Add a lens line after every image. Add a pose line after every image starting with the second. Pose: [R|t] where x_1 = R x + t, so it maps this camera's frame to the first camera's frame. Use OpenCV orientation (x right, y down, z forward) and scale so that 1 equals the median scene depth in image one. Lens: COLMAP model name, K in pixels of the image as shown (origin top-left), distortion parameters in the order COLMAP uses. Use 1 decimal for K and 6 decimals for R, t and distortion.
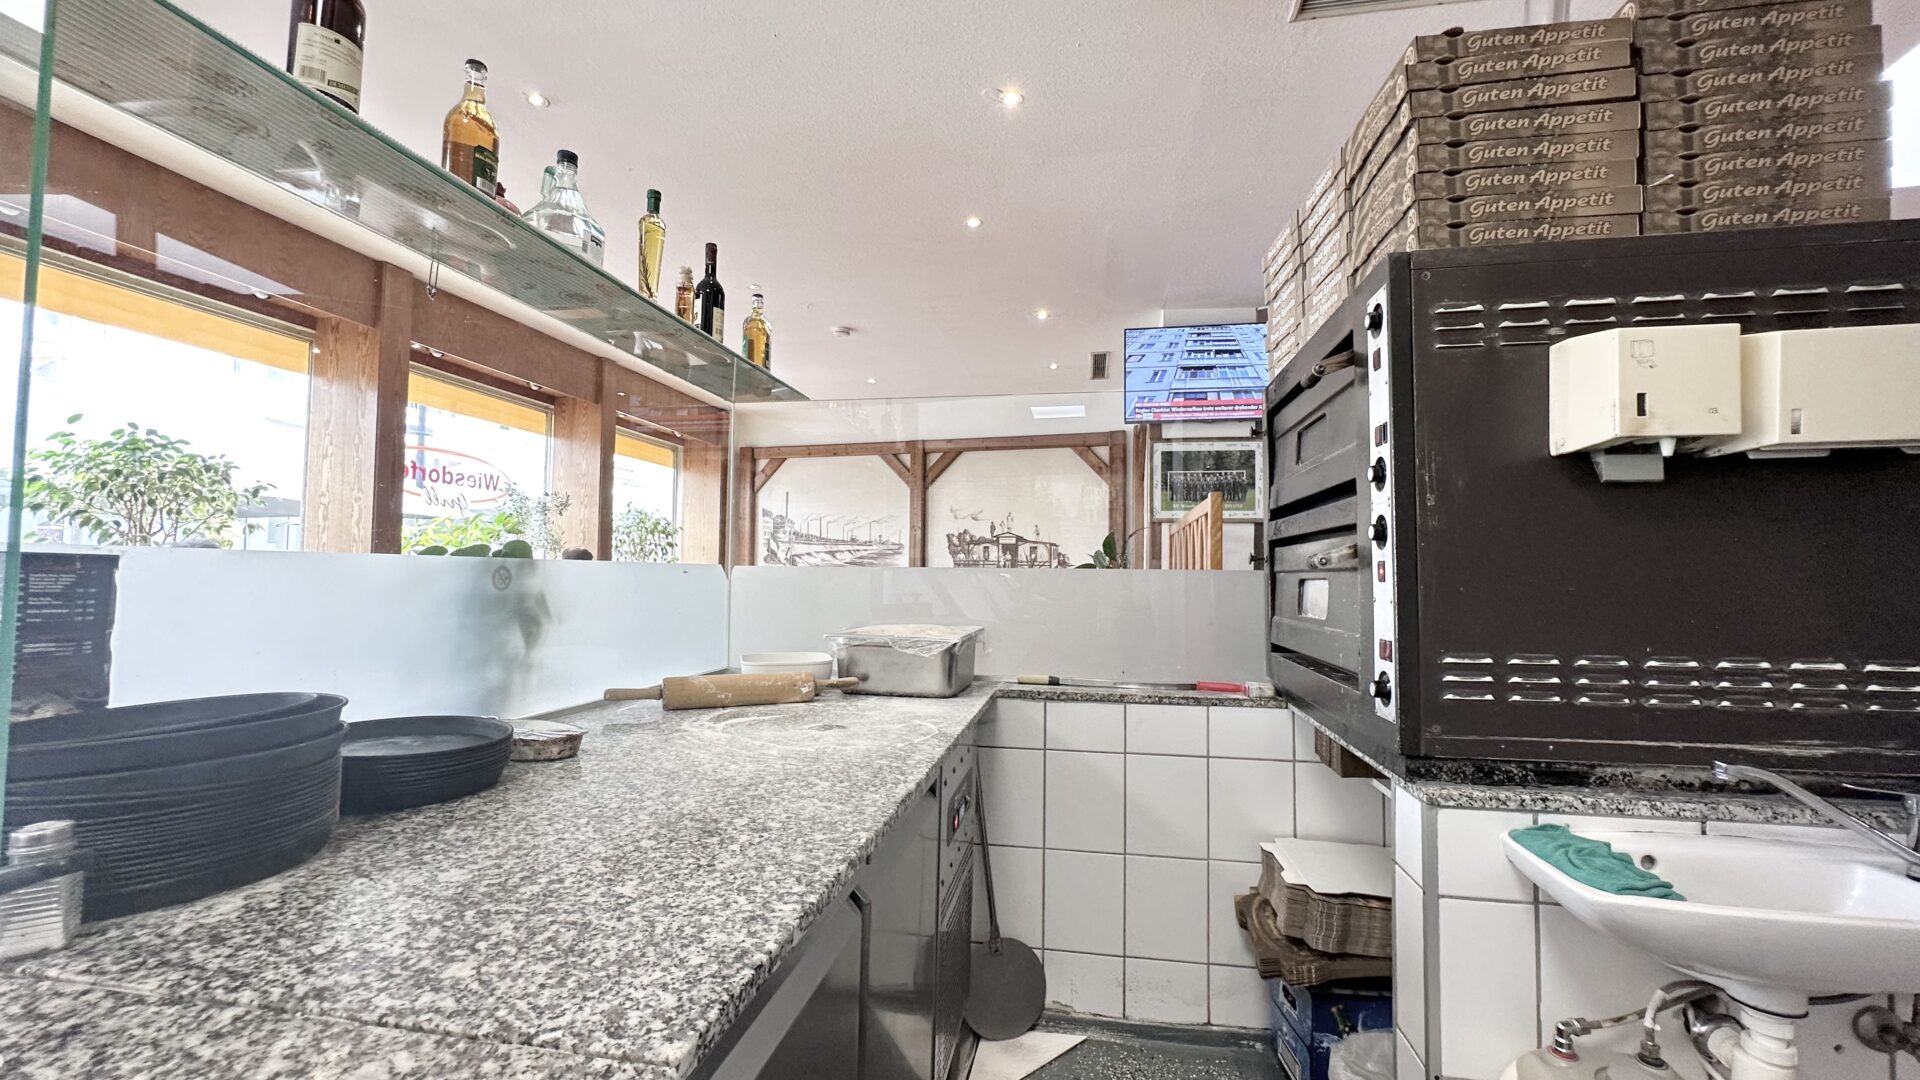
lens RADIAL K [[771.8, 0, 955.8], [0, 771.8, 541.0], [0, 0, 1]] dist [0.000205, 0.001106]
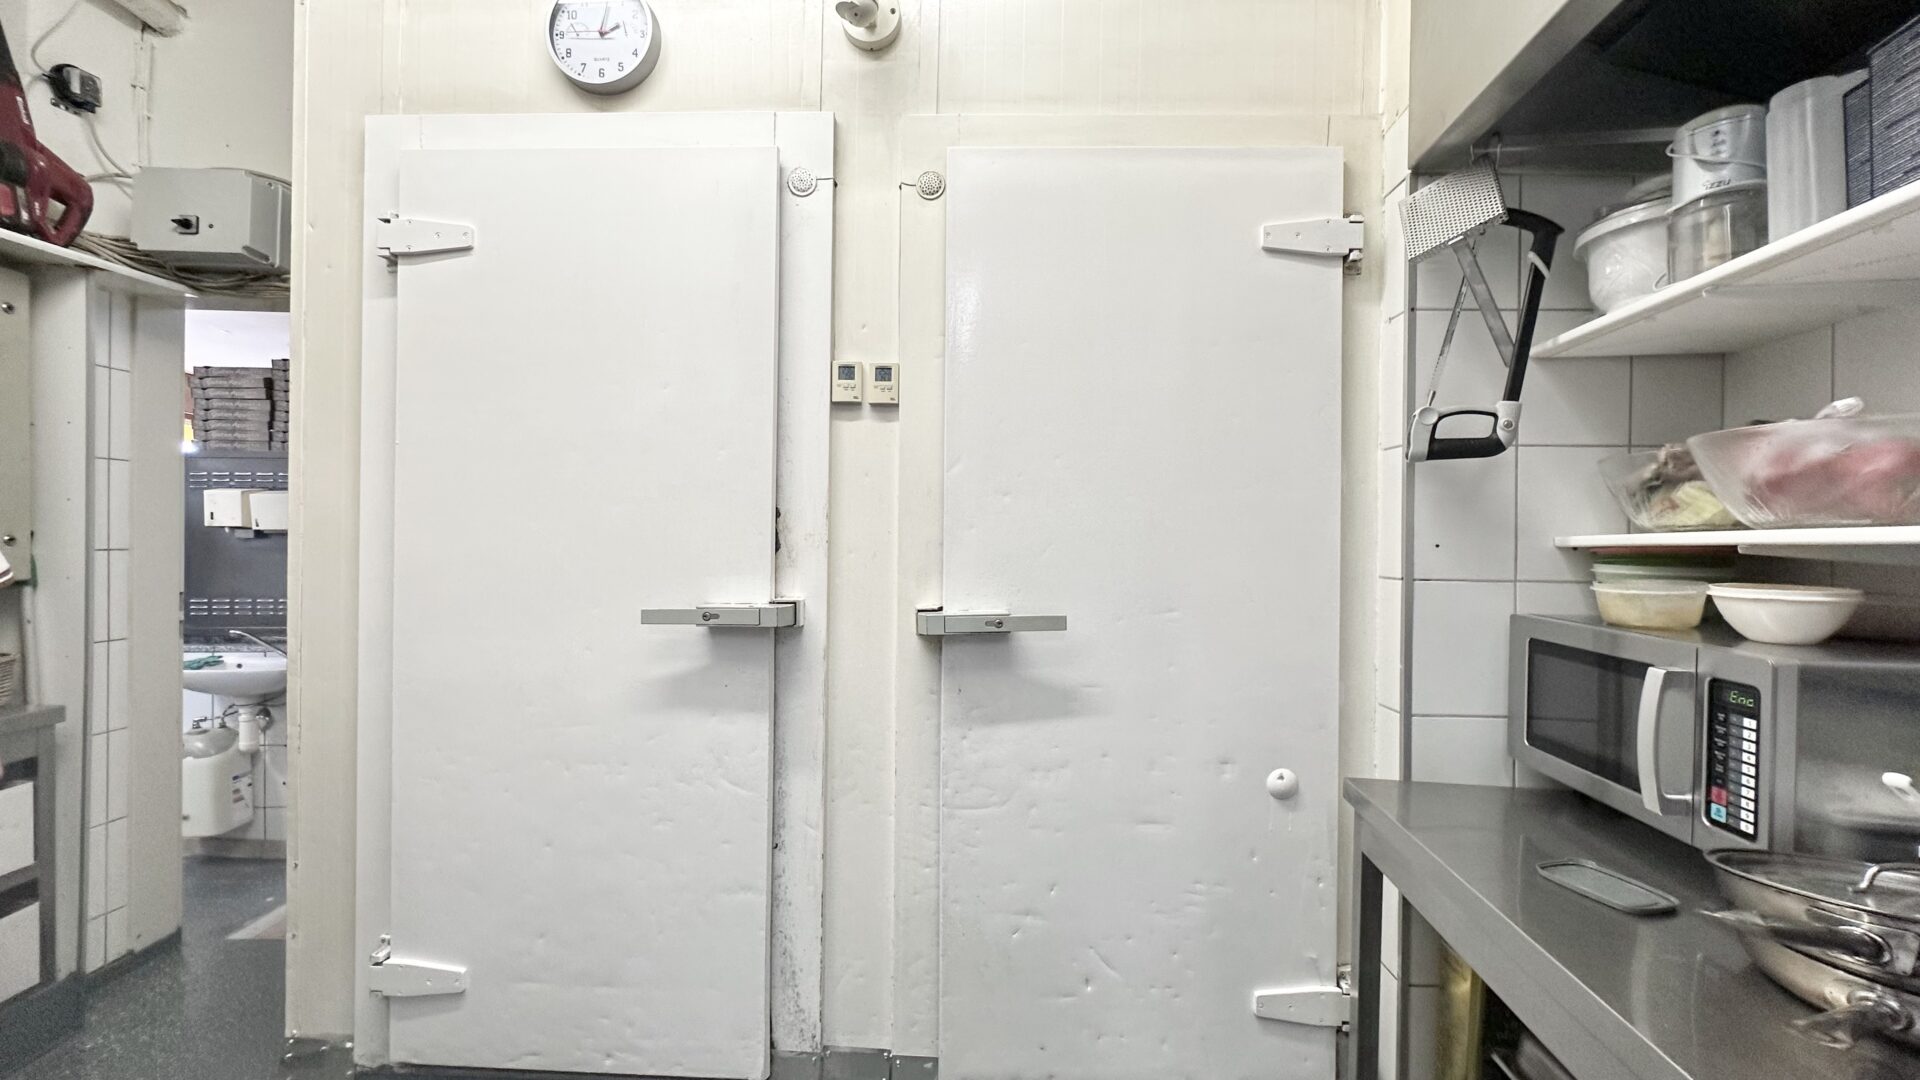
lens RADIAL K [[771.8, 0, 968.0], [0, 771.8, 528.5], [0, 0, 1]] dist [0.000205, 0.001106]
pose [[0.983304, 0.001929, 0.181962, 2.808685], [-0.011807, 0.998513, 0.053222, -0.279694], [-0.181589, -0.054482, 0.981864, -2.183475]]
